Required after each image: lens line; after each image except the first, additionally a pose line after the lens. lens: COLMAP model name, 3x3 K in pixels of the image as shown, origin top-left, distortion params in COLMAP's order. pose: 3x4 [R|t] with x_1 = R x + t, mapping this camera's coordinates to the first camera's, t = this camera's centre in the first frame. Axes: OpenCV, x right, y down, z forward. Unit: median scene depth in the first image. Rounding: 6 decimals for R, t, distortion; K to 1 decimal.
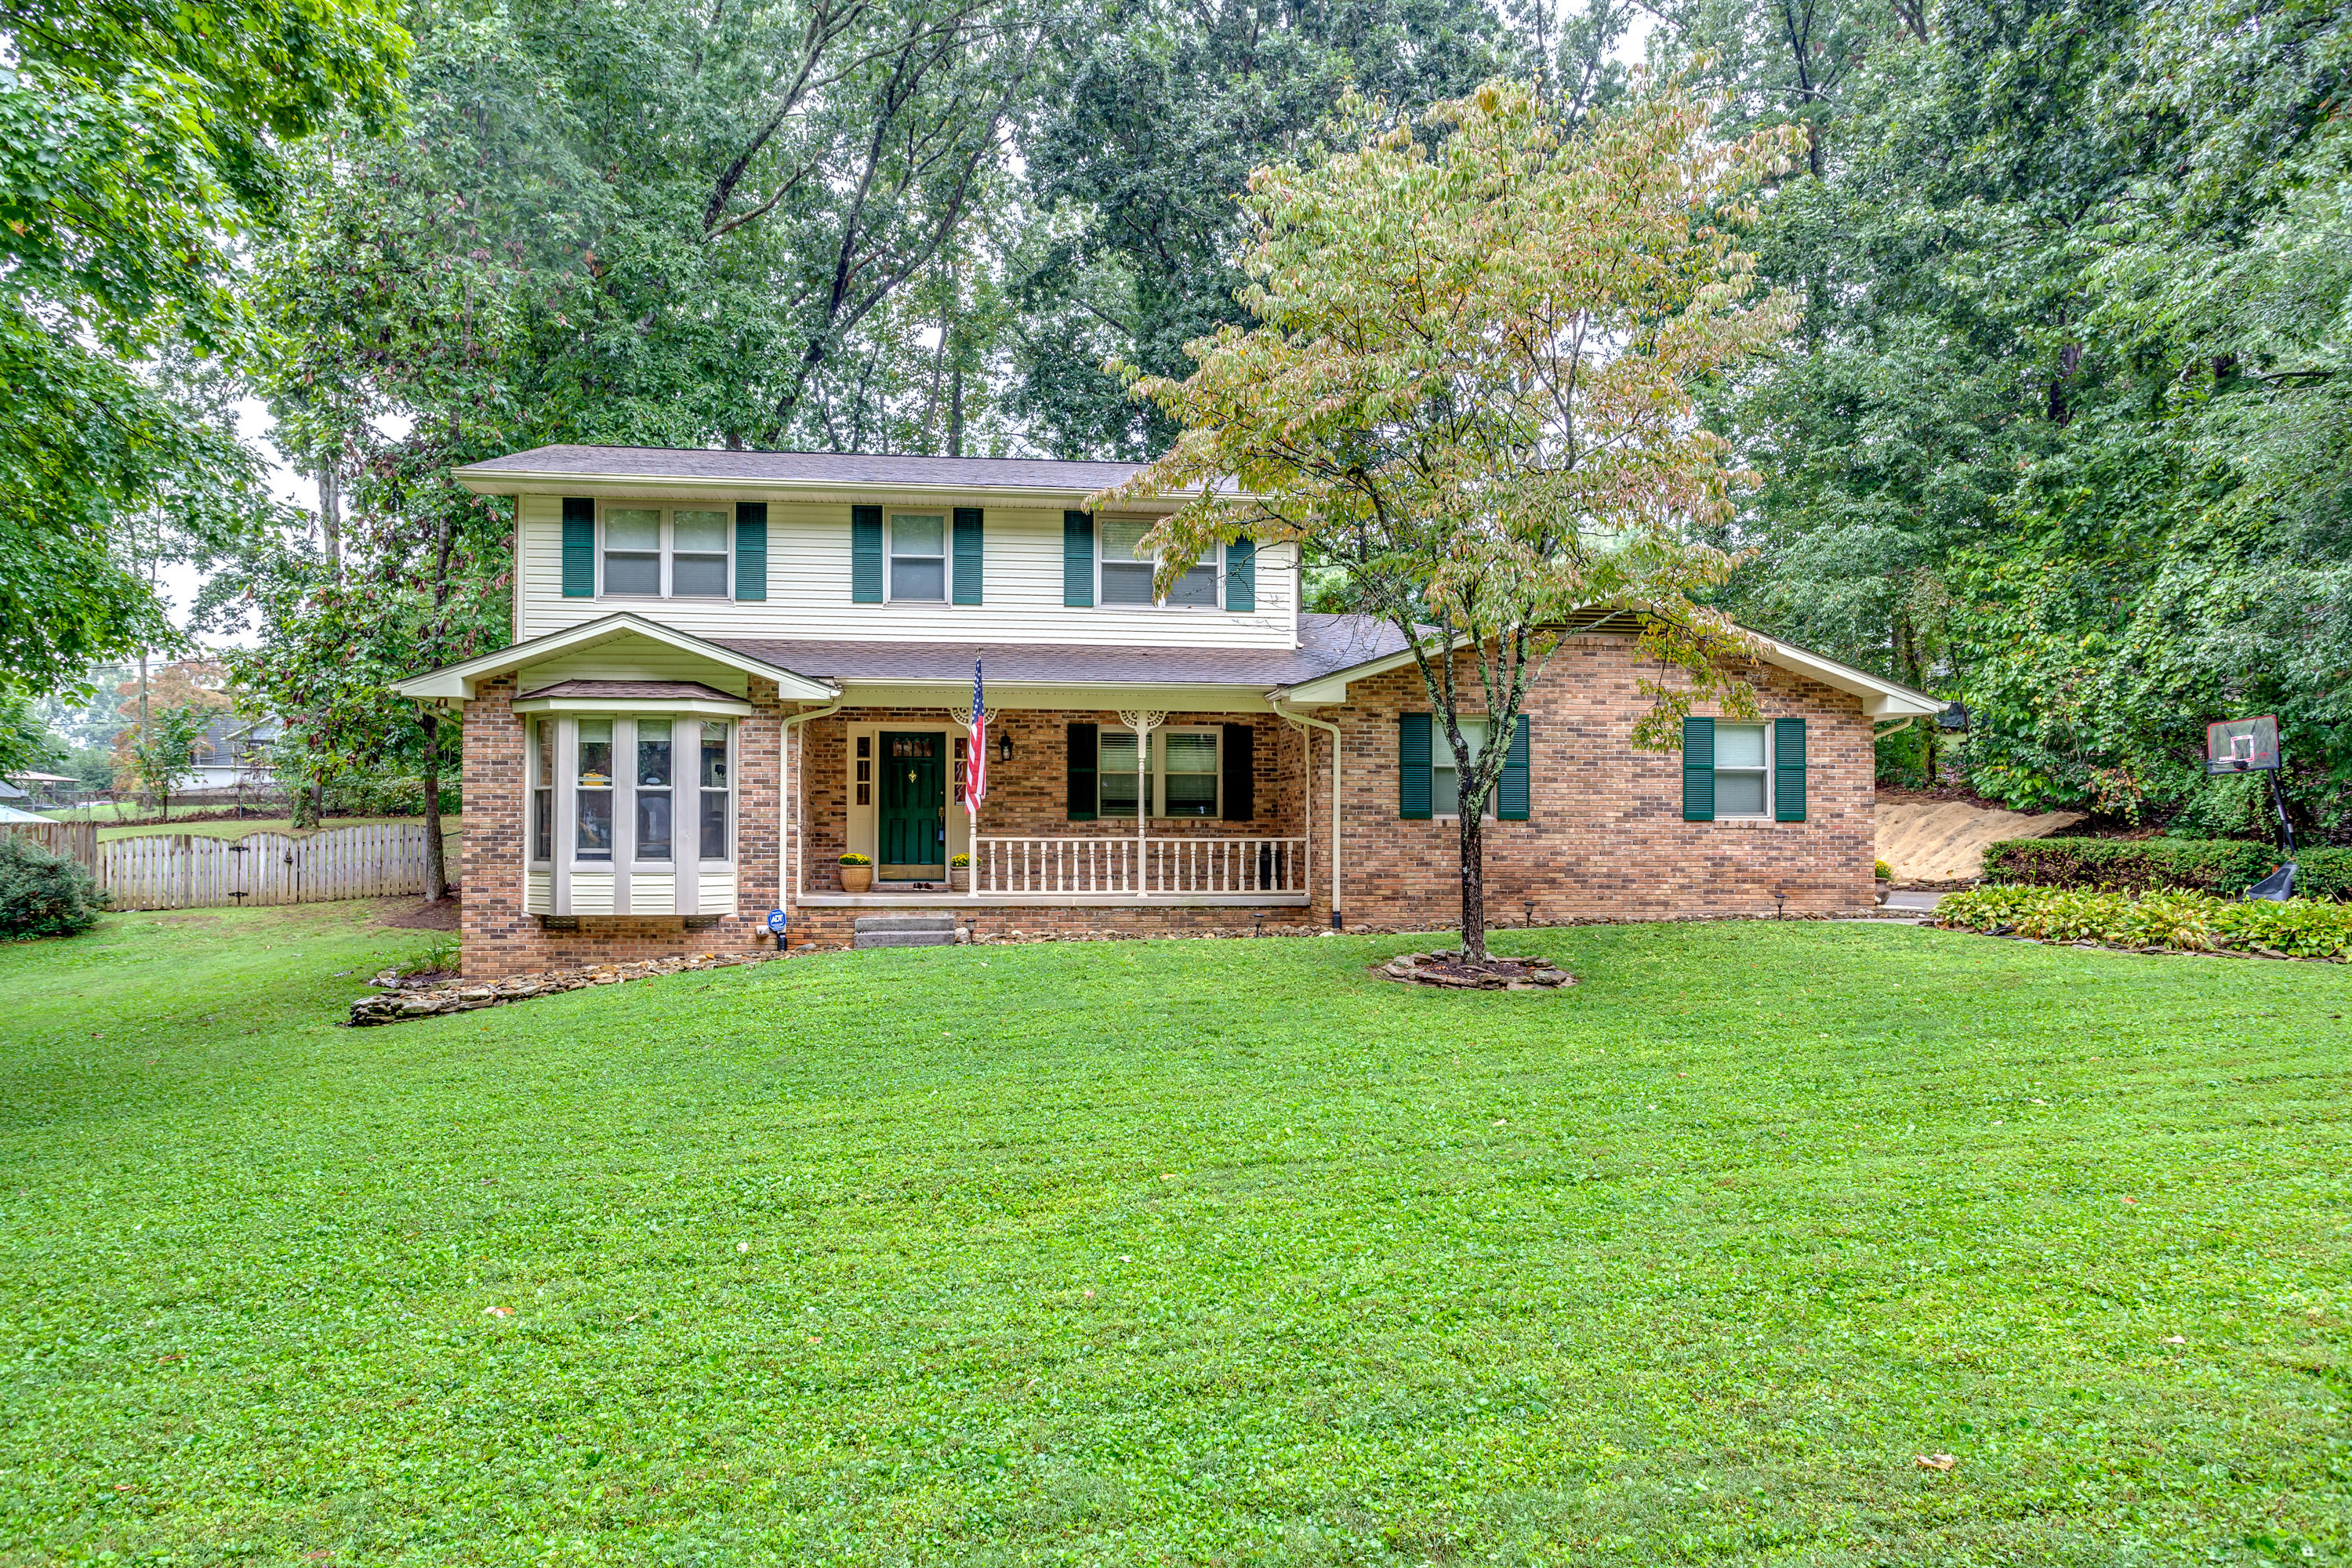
lens RADIAL K [[1458.0, 0, 1135.8], [0, 1458.0, 799.7], [0, 0, 1]] dist [-0.037507, 0.025366]
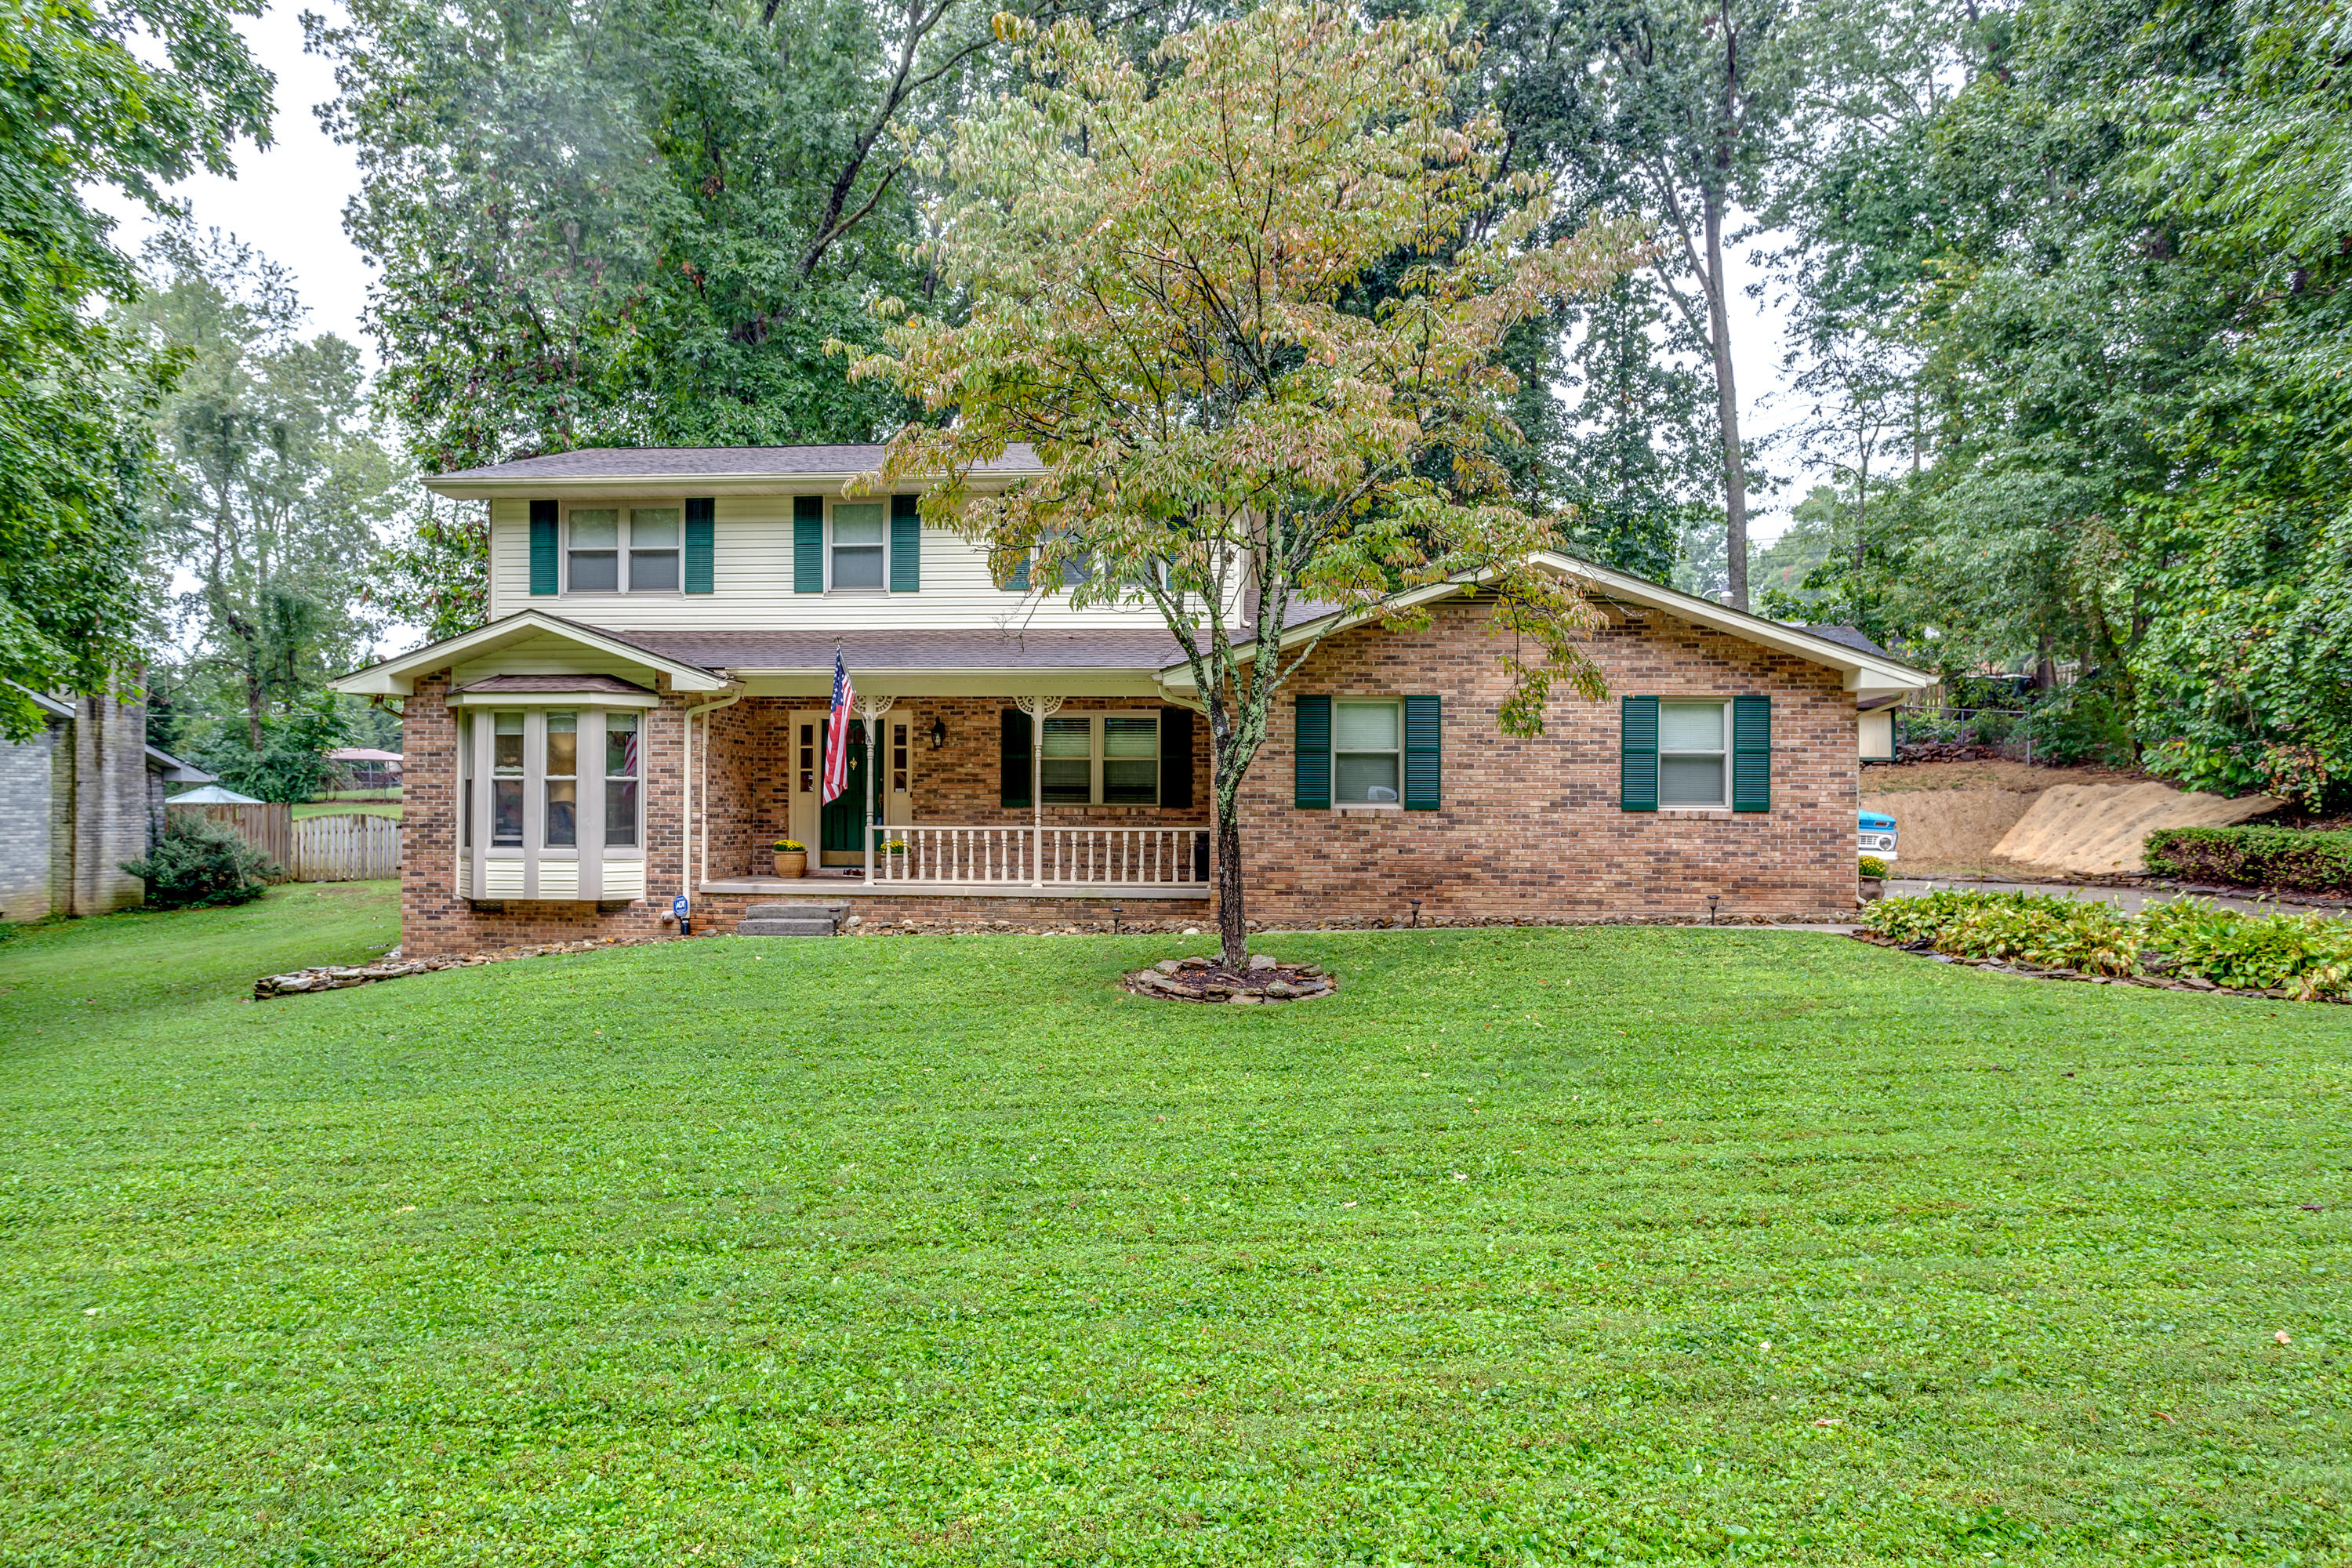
lens RADIAL K [[1430.9, 0, 1176.0], [0, 1430.9, 784.0], [0, 0, 1]] dist [-0.035389, 0.028924]
pose [[0.981147, -0.000729, -0.193259, 0.266155], [0.002233, 0.999969, 0.007561, -0.009121], [0.193248, -0.007850, 0.981119, 0.074470]]
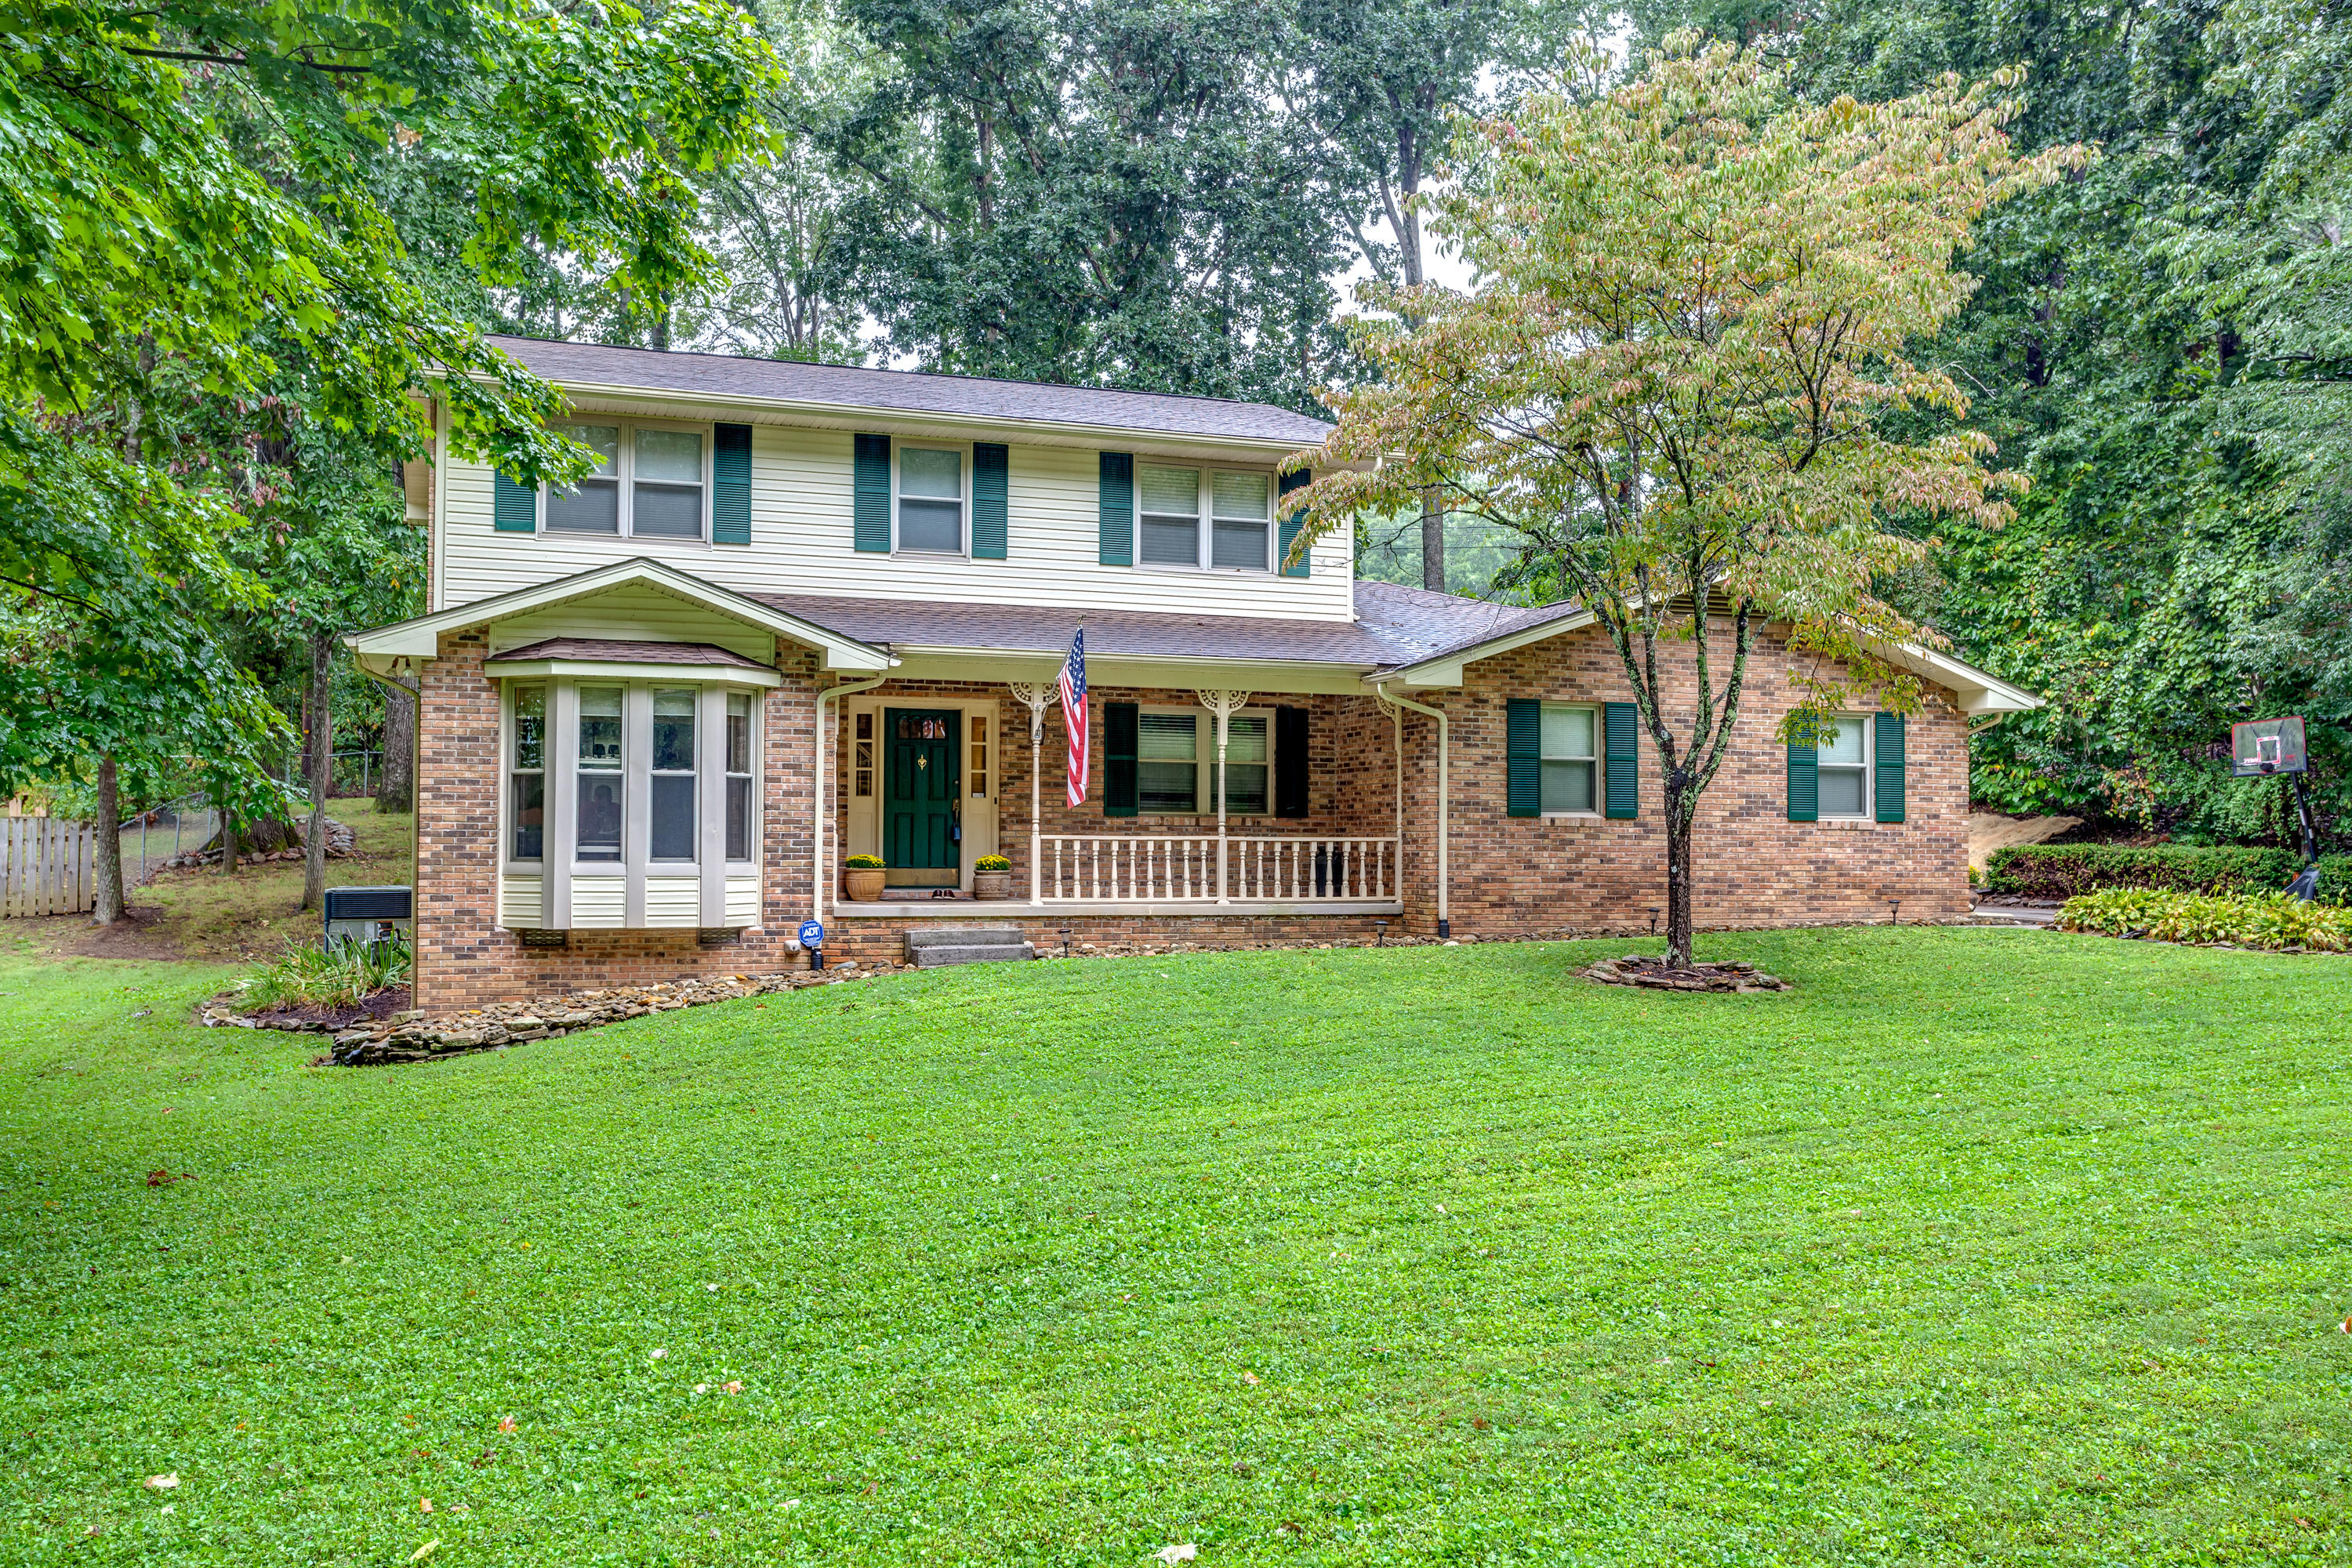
lens RADIAL K [[1927.3, 0, 1176.0], [0, 1927.3, 784.0], [0, 0, 1]] dist [-0.004806, 0.004851]
pose [[0.976371, 0.010272, 0.215858, -0.257924], [-0.008862, 0.999933, -0.007500, 0.003498], [-0.215921, 0.005410, 0.976396, -0.110792]]
